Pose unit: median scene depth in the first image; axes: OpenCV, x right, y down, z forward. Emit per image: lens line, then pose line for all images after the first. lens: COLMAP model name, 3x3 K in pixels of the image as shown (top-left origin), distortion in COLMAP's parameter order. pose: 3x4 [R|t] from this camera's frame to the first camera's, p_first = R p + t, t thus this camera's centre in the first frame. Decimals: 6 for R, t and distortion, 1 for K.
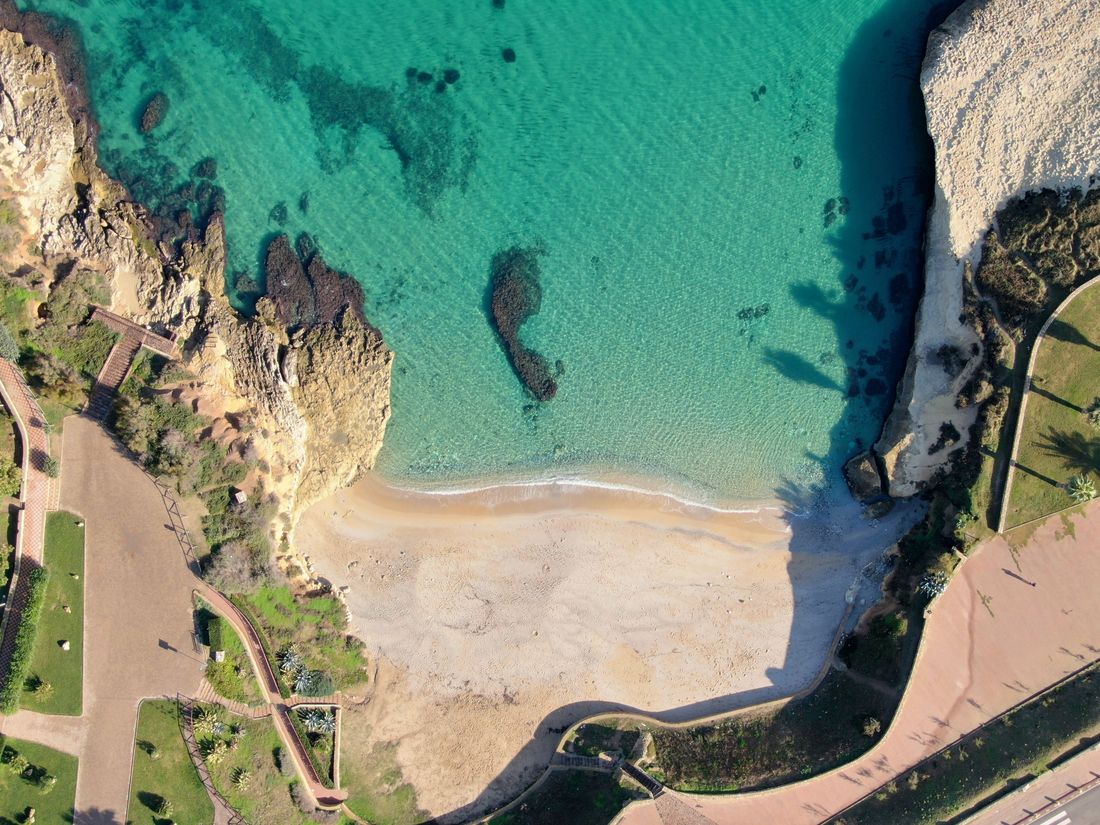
lens RADIAL K [[1420.9, 0, 544.3], [0, 1420.9, 410.1], [0, 0, 1]] dist [0.022343, 0.000000]
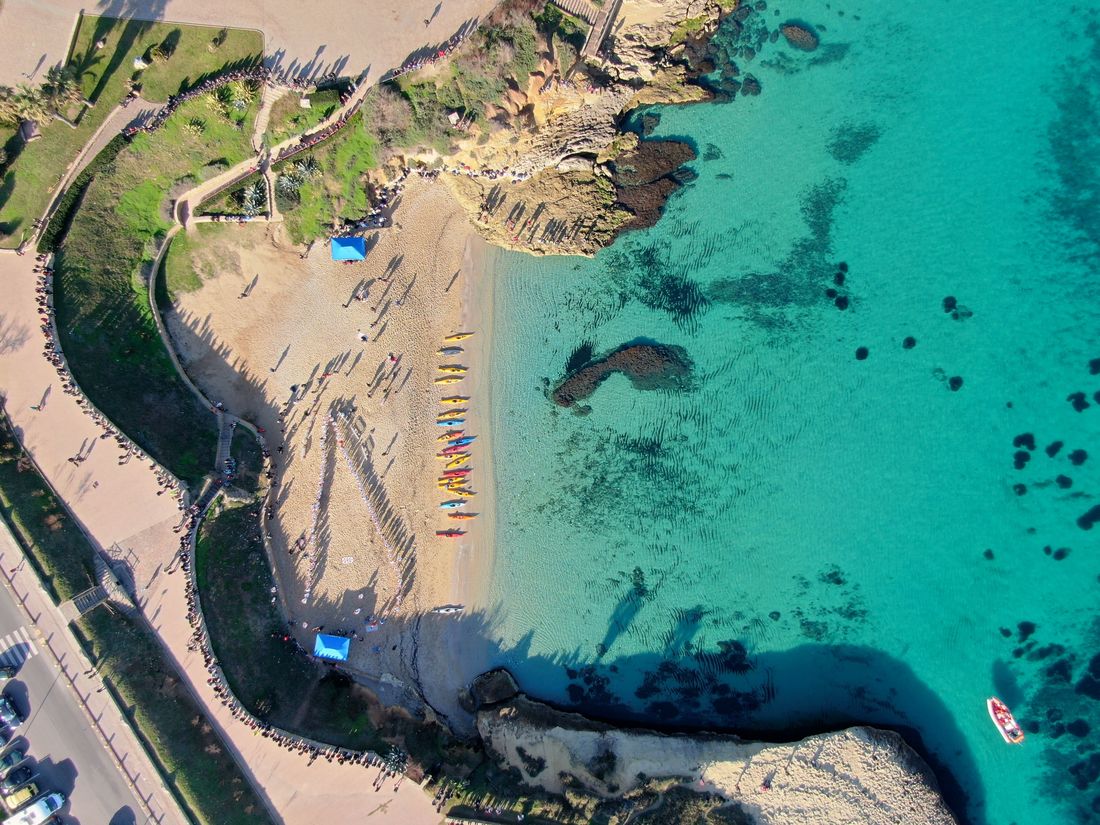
lens RADIAL K [[788.7, 0, 548.1], [0, 788.7, 410.4], [0, 0, 1]] dist [-0.013509, 0.002883]
pose [[0.034170, 0.999415, 0.001535, 0.010162], [-0.999368, 0.034154, 0.009839, -0.008122], [0.009780, -0.001870, 0.999950, 0.392082]]
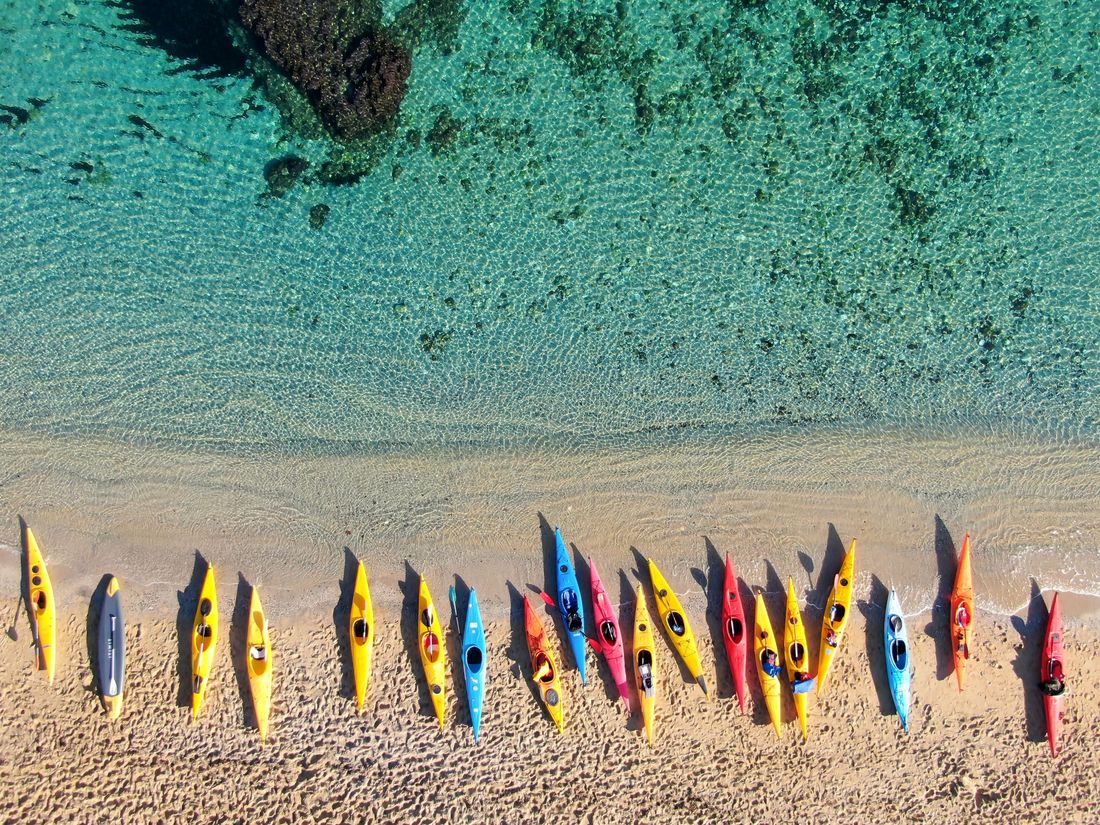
lens RADIAL K [[788.7, 0, 526.0], [0, 788.7, 402.7], [0, 0, 1]] dist [-0.013509, 0.002883]
pose [[0.999853, -0.012389, -0.011860, 0.028564], [0.012734, 0.999485, 0.029466, 0.033059], [0.011489, -0.029613, 0.999495, 0.893401]]
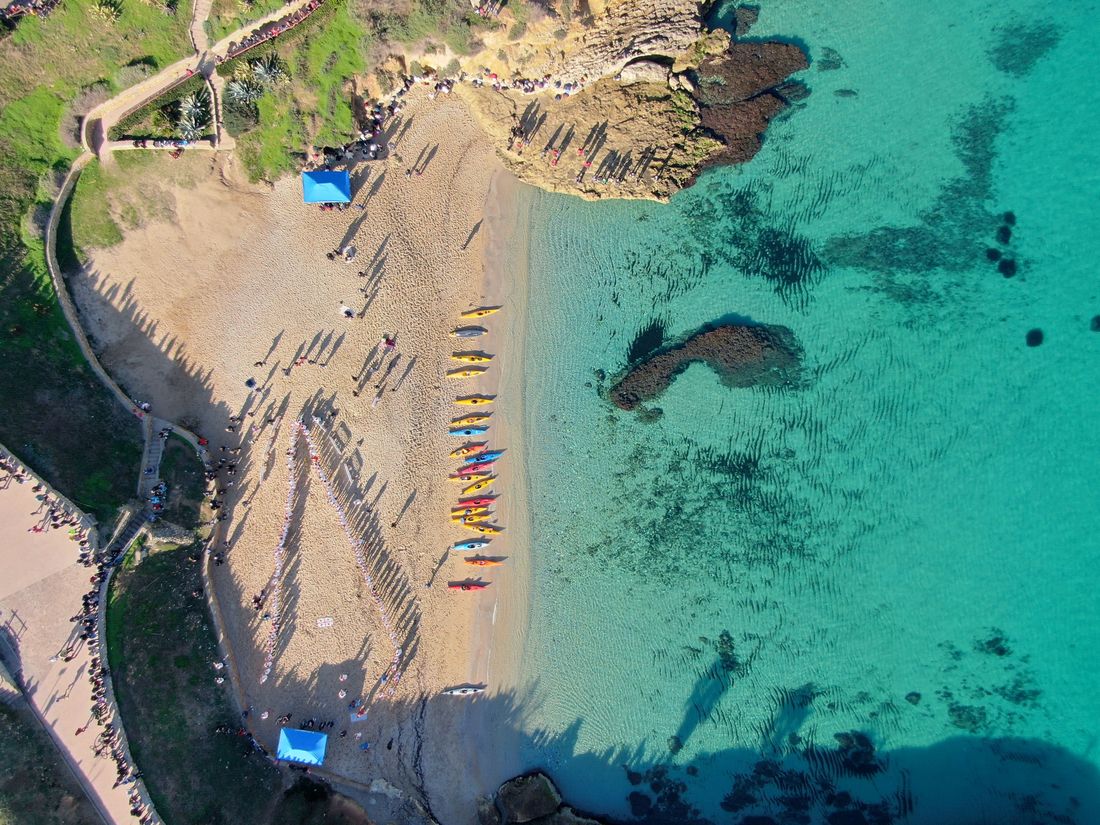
lens RADIAL K [[788.7, 0, 547.1], [0, 788.7, 412.5], [0, 0, 1]] dist [-0.013509, 0.002883]
pose [[0.031075, 0.999513, 0.003012, 0.007488], [-0.999475, 0.031046, 0.009293, 0.026158], [0.009195, -0.003300, 0.999952, 0.565726]]
